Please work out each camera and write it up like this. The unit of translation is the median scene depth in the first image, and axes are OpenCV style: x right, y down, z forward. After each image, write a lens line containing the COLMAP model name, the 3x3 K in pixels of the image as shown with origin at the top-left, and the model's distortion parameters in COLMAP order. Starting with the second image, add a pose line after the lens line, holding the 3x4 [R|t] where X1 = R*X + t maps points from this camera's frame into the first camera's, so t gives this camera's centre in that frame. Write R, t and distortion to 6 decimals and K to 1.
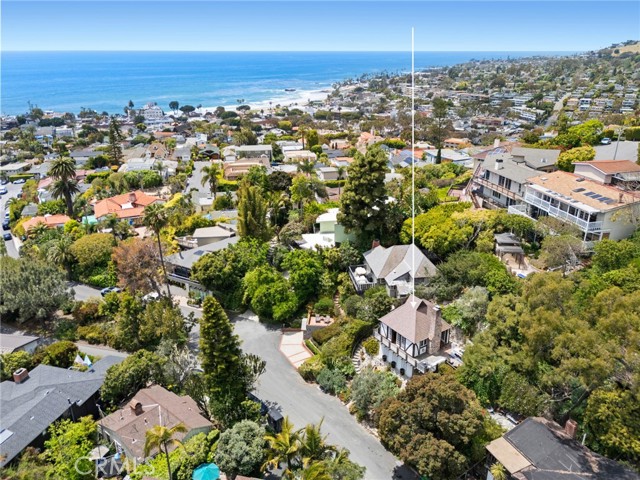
lens RADIAL K [[466.3, 0, 309.4], [0, 466.3, 247.7], [0, 0, 1]] dist [0.055796, -0.039524]
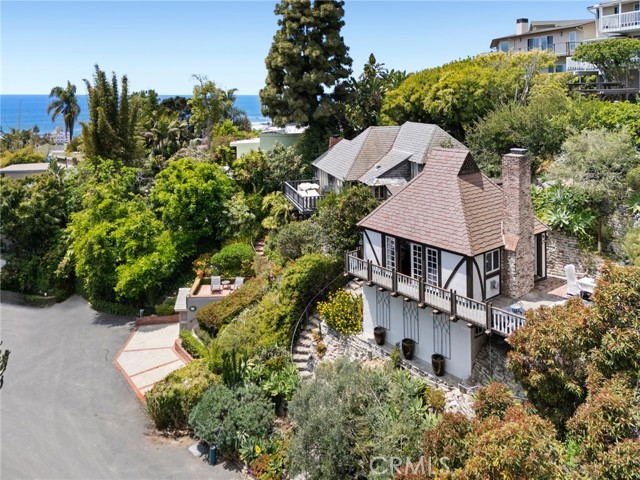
lens RADIAL K [[510.6, 0, 314.9], [0, 510.6, 132.8], [0, 0, 1]] dist [0.060137, -0.047535]
pose [[0.992120, -0.003274, 0.125252, 0.049166], [0.043811, 0.945620, -0.322309, 0.173573], [-0.117386, 0.325256, 0.938312, 0.472500]]
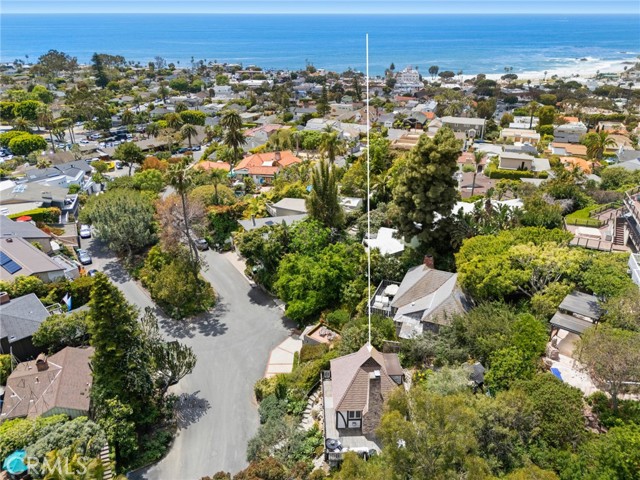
lens RADIAL K [[466.3, 0, 321.7], [0, 466.3, 241.0], [0, 0, 1]] dist [0.055796, -0.039524]
pose [[0.857620, 0.227035, -0.461458, 0.350737], [-0.202896, 0.973867, 0.102056, -0.084159], [0.472569, 0.006103, 0.881272, 0.266766]]
